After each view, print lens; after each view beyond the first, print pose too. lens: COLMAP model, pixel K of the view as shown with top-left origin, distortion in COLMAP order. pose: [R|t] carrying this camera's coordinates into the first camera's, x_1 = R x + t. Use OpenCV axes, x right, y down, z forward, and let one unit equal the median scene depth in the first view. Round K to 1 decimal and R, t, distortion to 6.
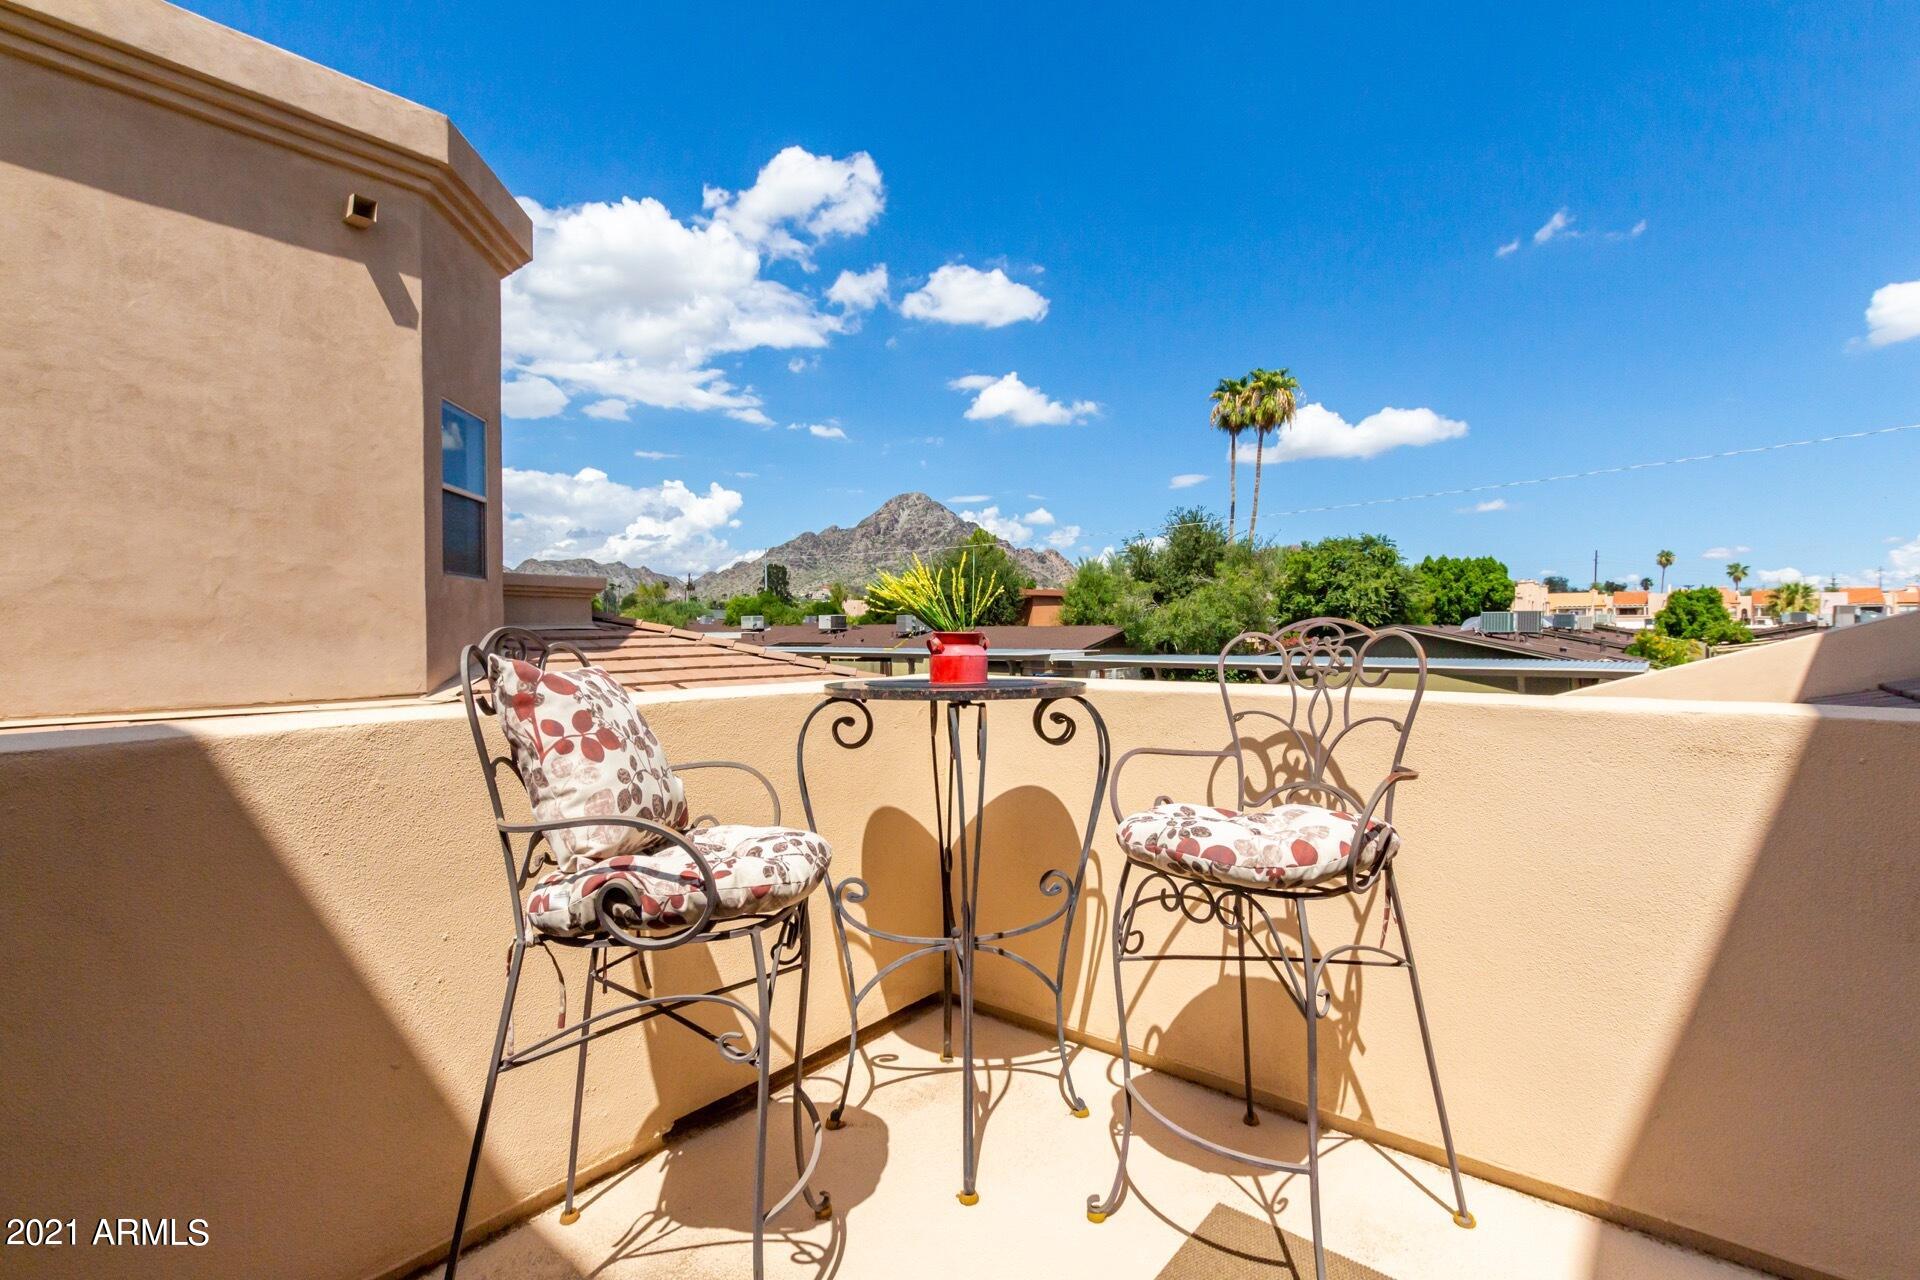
lens RADIAL K [[880.2, 0, 954.5], [0, 880.2, 633.9], [0, 0, 1]] dist [0.003695, -0.000690]
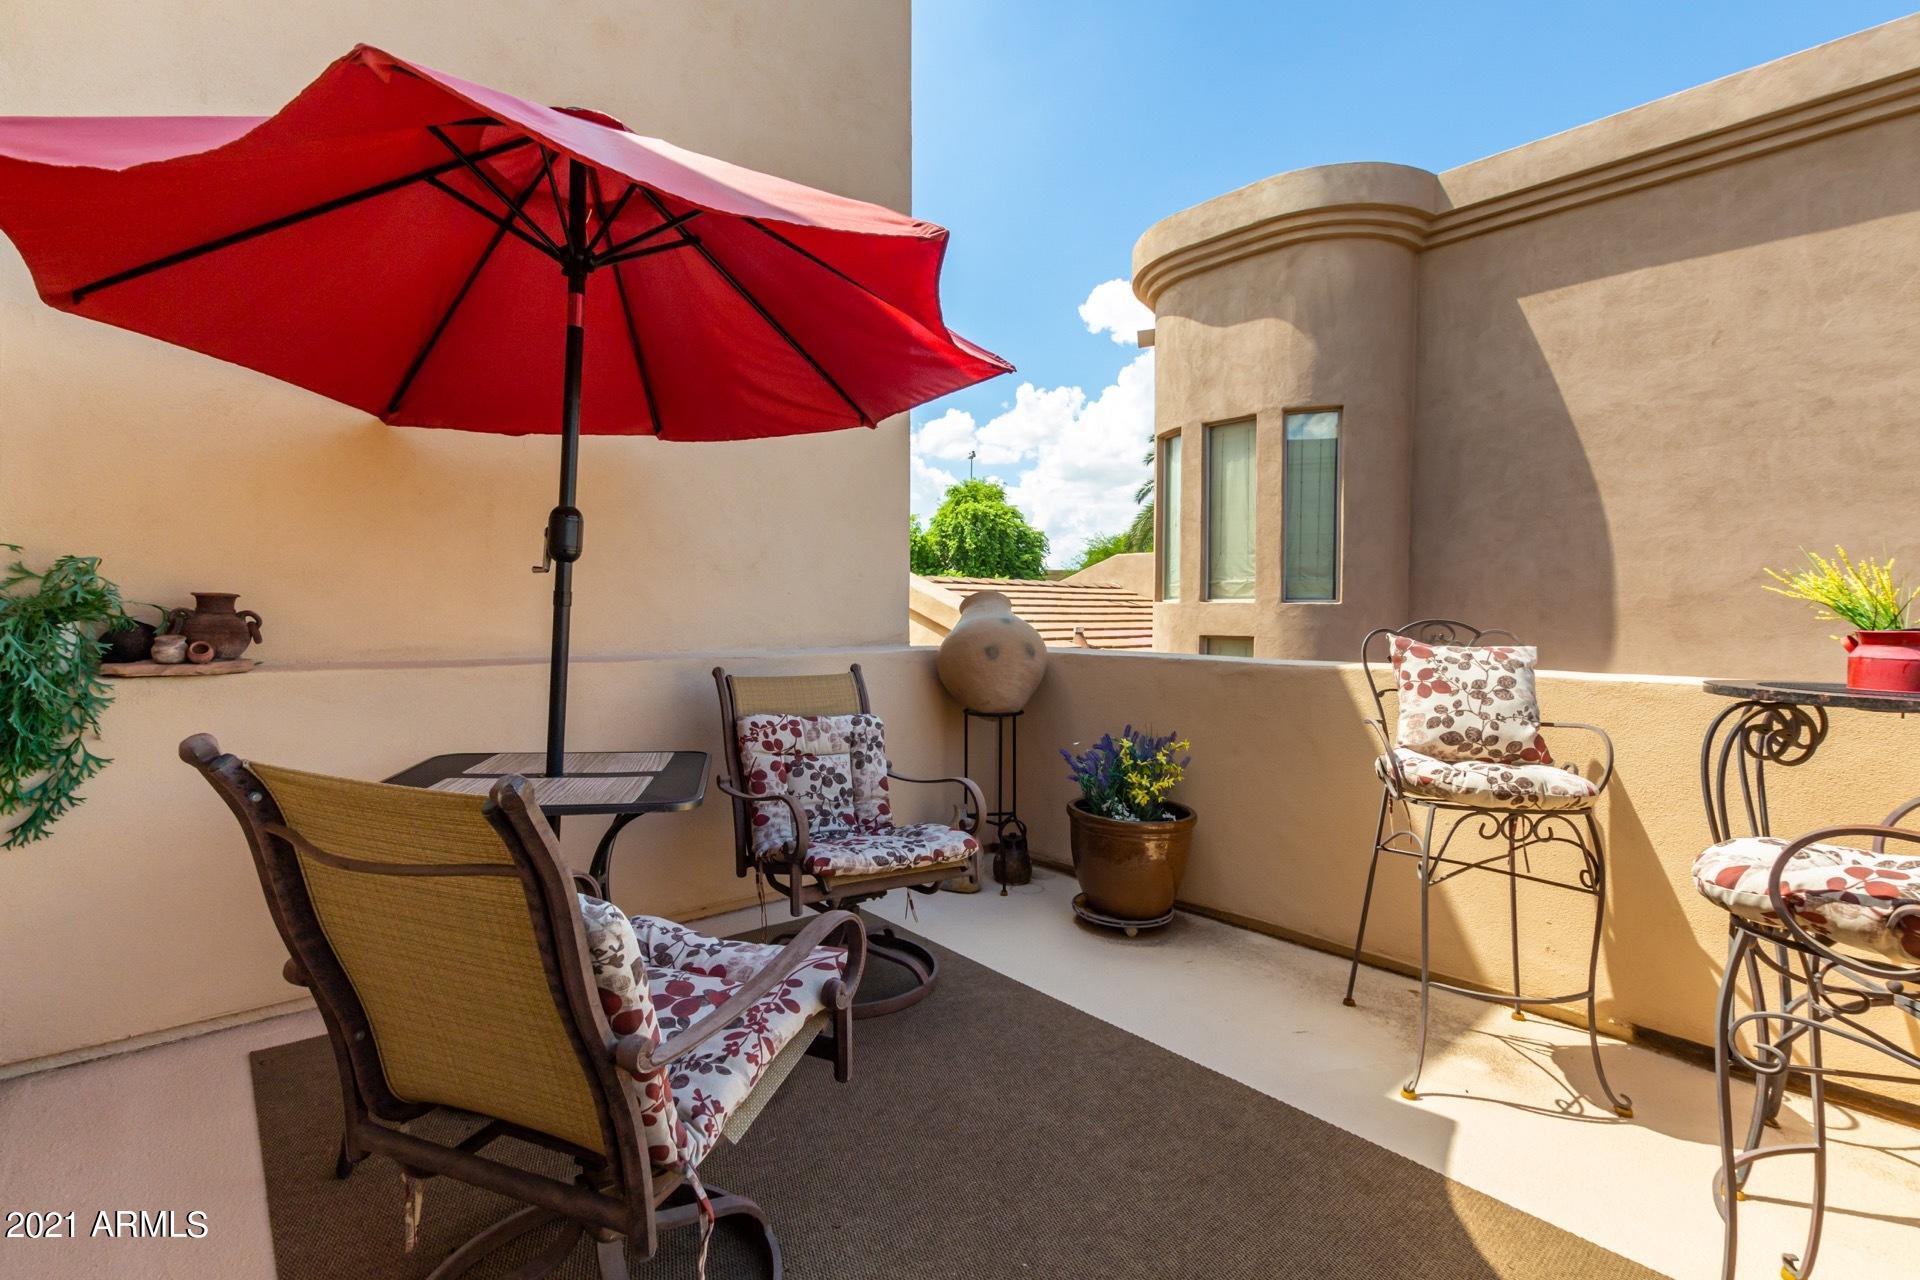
lens RADIAL K [[880.2, 0, 956.5], [0, 880.2, 627.2], [0, 0, 1]] dist [0.003695, -0.000690]
pose [[-0.144266, 0.021165, -0.989313, 0.353246], [-0.011324, 0.999670, 0.023038, -0.005742], [0.989474, 0.014526, -0.143979, 0.082224]]
